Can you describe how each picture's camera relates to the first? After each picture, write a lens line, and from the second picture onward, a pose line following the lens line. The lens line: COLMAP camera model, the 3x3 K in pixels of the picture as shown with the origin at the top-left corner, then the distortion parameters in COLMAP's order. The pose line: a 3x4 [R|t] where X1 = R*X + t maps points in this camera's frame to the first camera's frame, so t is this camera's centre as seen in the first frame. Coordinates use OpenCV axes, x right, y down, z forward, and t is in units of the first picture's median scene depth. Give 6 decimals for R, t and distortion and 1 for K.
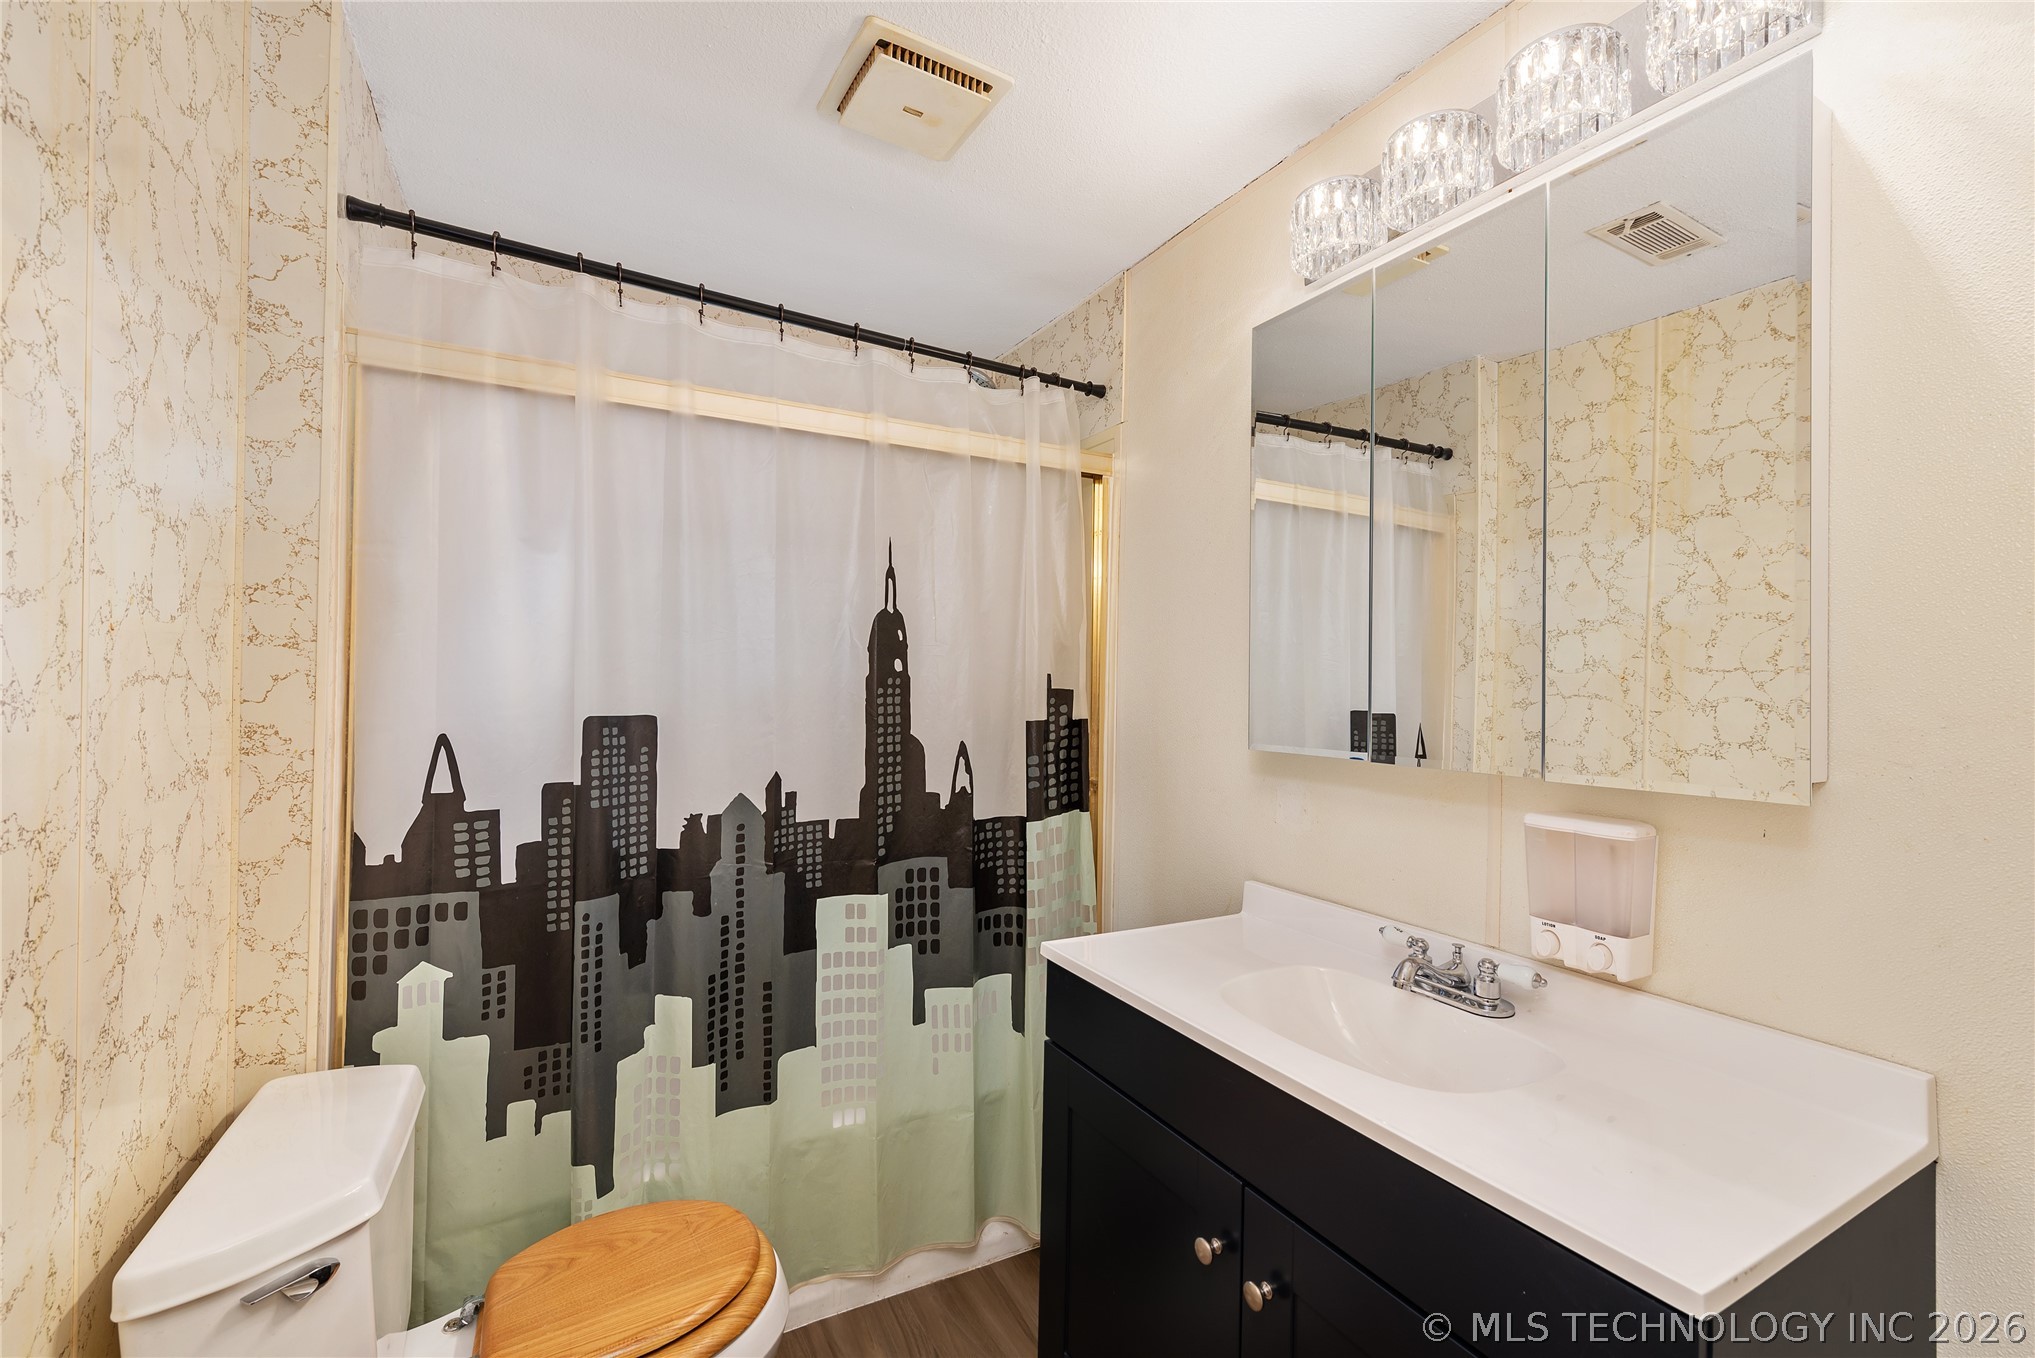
lens RADIAL K [[837.6, 0, 1007.9], [0, 837.6, 682.7], [0, 0, 1]] dist [0.016124, -0.004447]
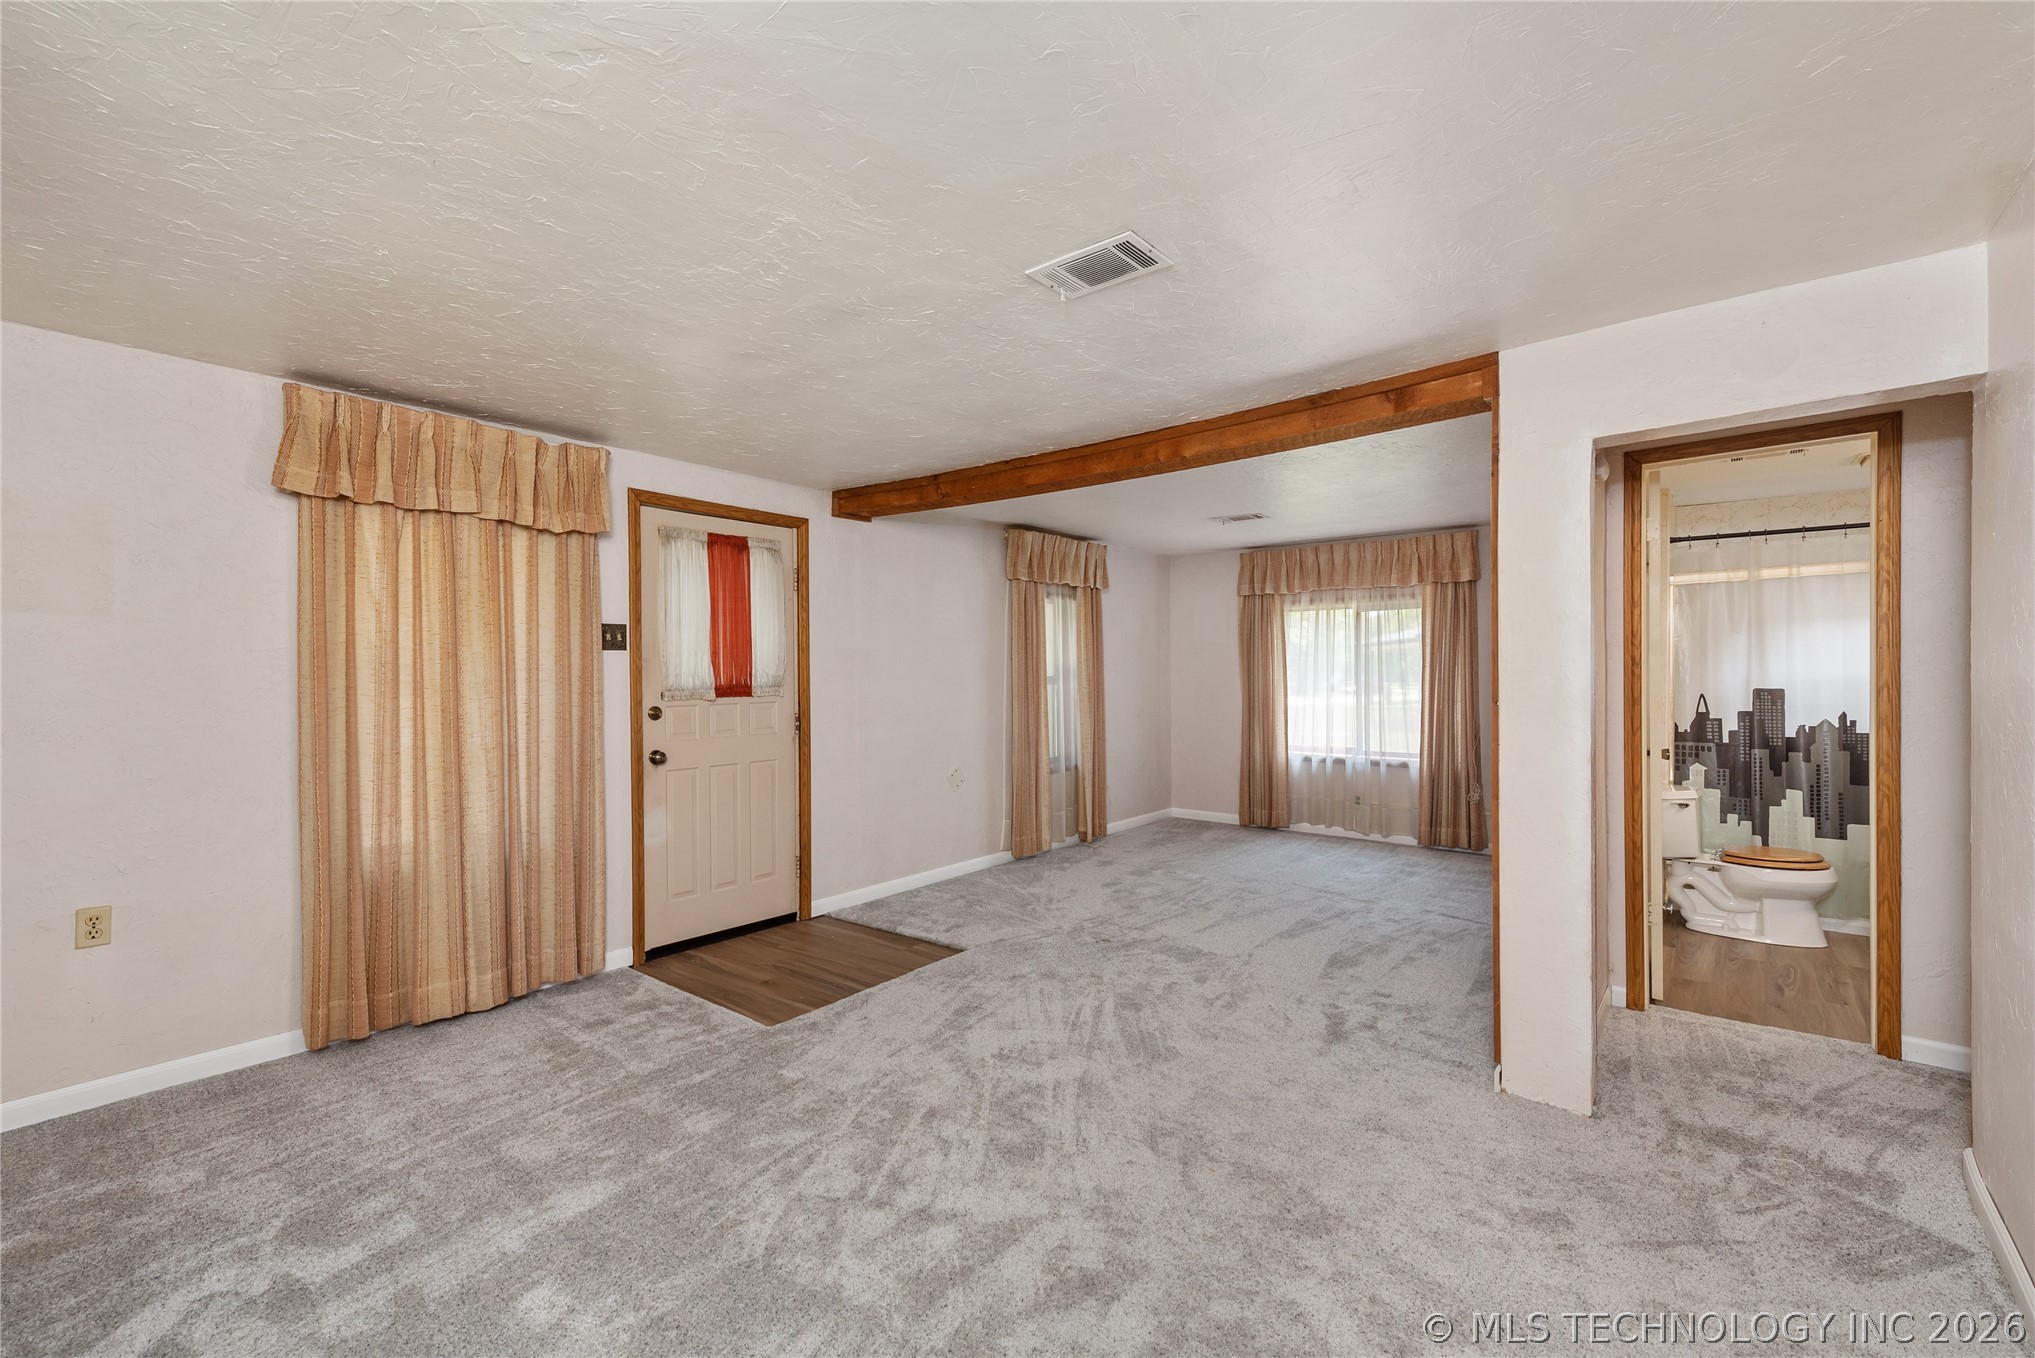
lens RADIAL K [[837.6, 0, 1024.0], [0, 837.6, 680.8], [0, 0, 1]] dist [0.016124, -0.004447]
pose [[0.374250, -0.011225, -0.927260, 1.325455], [0.013128, 0.999891, -0.006806, -0.002132], [0.927235, -0.009626, 0.374357, -2.553784]]
